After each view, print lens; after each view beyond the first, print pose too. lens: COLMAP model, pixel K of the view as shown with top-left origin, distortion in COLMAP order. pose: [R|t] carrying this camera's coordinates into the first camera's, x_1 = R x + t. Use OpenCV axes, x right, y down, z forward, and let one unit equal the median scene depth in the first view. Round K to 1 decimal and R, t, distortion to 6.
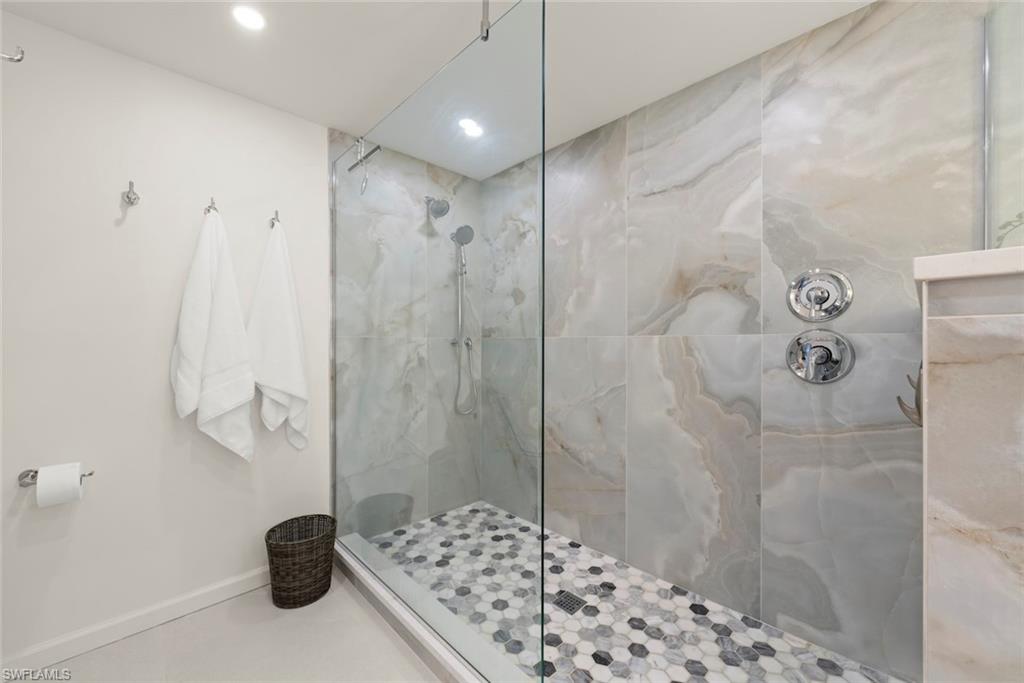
lens RADIAL K [[398.7, 0, 510.0], [0, 398.7, 335.6], [0, 0, 1]] dist [-0.001609, -0.000255]
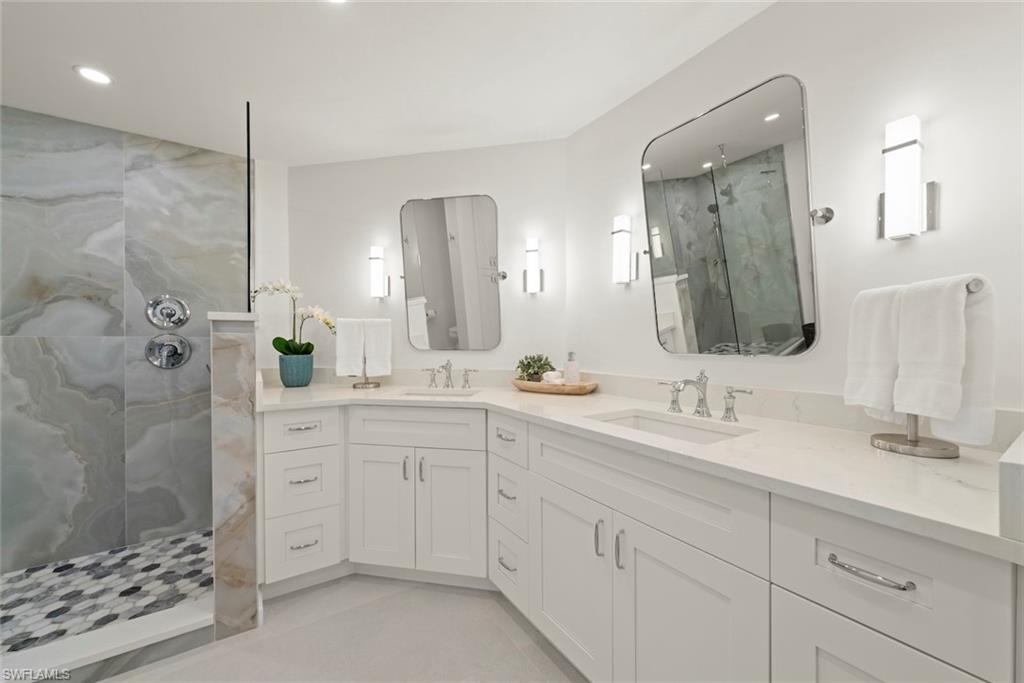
lens RADIAL K [[385.7, 0, 509.4], [0, 385.7, 350.6], [0, 0, 1]] dist [-0.000088, 0.000306]
pose [[0.178630, -0.020913, 0.983694, -0.373922], [-0.012703, 0.999642, 0.023559, -0.002859], [-0.983834, -0.016704, 0.178301, -0.459926]]
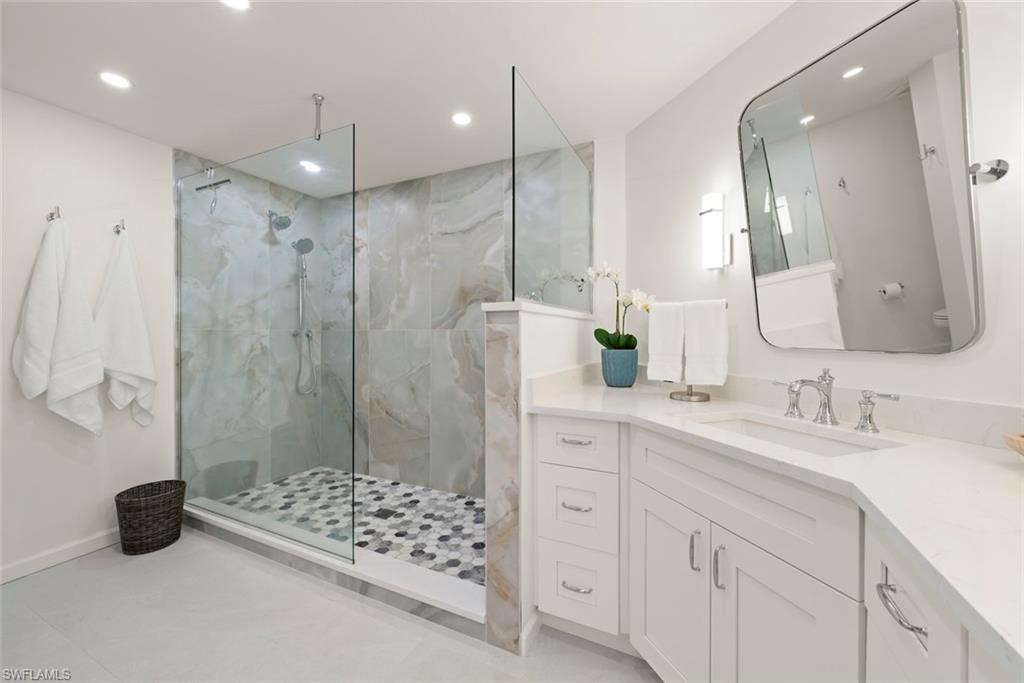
lens RADIAL K [[398.7, 0, 510.0], [0, 398.7, 335.6], [0, 0, 1]] dist [-0.001609, -0.000255]
pose [[0.937577, 0.001649, 0.347774, 0.067163], [-0.008030, 0.999825, 0.016908, -0.005016], [-0.347685, -0.018645, 0.937426, -0.483331]]
